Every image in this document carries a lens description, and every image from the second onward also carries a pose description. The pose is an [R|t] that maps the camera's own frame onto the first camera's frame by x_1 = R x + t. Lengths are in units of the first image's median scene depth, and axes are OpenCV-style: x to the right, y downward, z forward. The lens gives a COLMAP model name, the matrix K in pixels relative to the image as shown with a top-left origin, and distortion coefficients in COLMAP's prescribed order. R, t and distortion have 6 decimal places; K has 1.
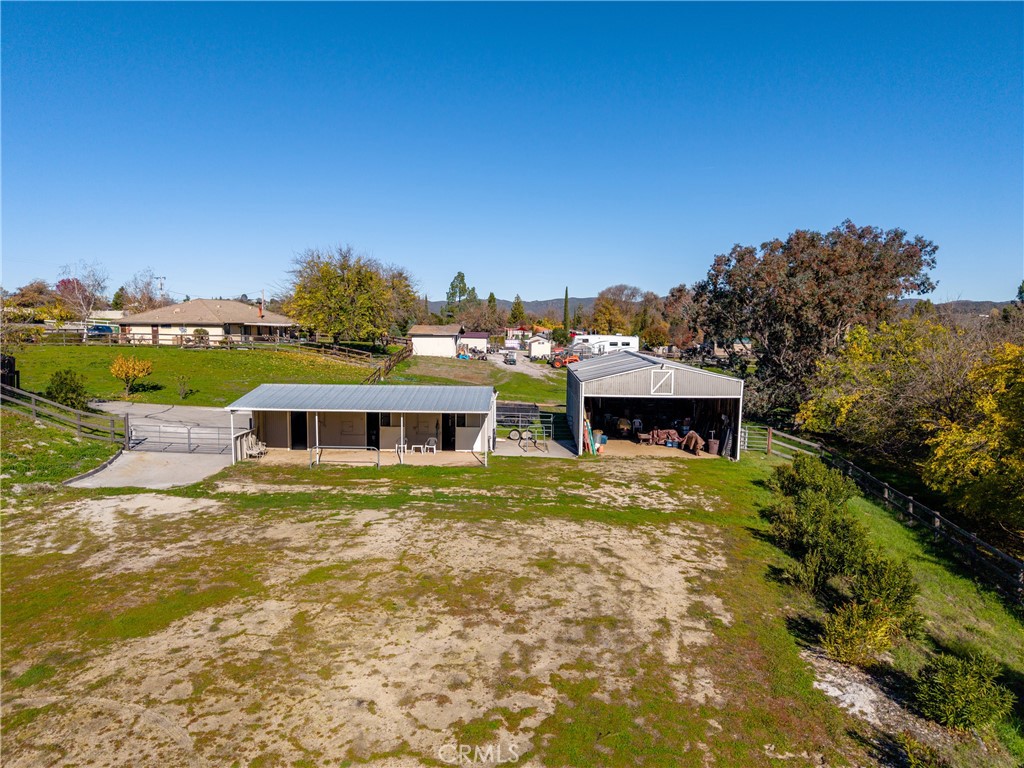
lens RADIAL K [[683.0, 0, 513.1], [0, 683.0, 383.9], [0, 0, 1]] dist [0.028179, -0.031866]
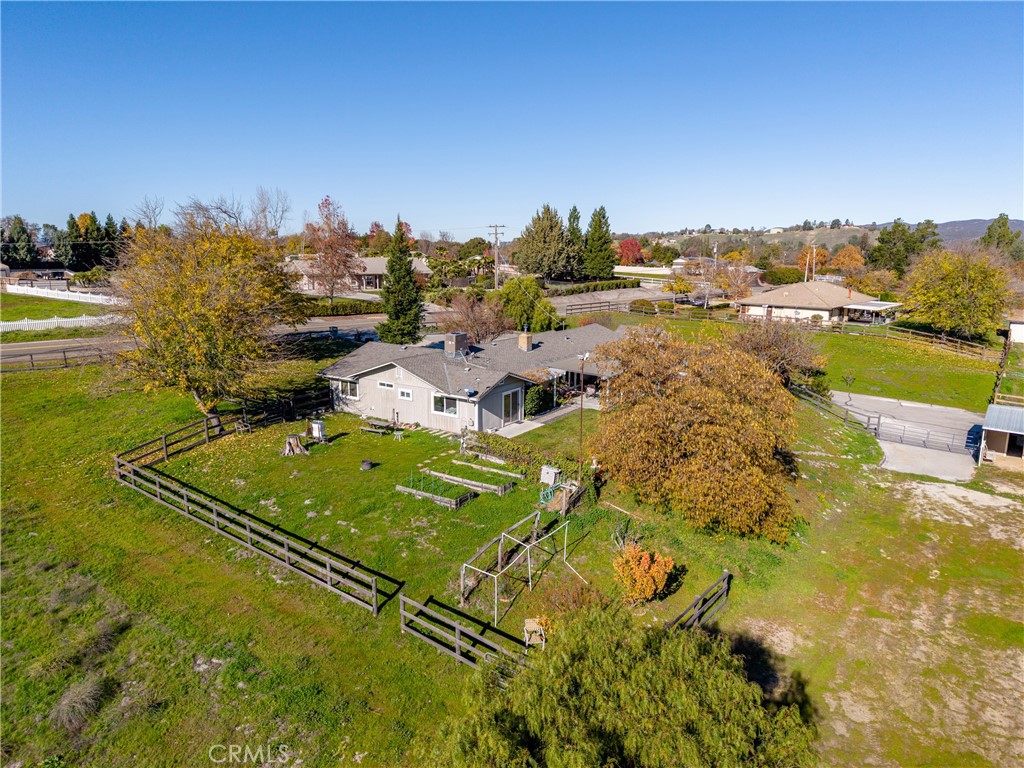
lens RADIAL K [[683.0, 0, 511.9], [0, 683.0, 383.9], [0, 0, 1]] dist [0.028179, -0.031866]
pose [[0.805511, 0.112919, -0.581722, -0.350942], [-0.052441, 0.991409, 0.119828, -0.157303], [0.590255, -0.066016, 0.804513, -0.647086]]
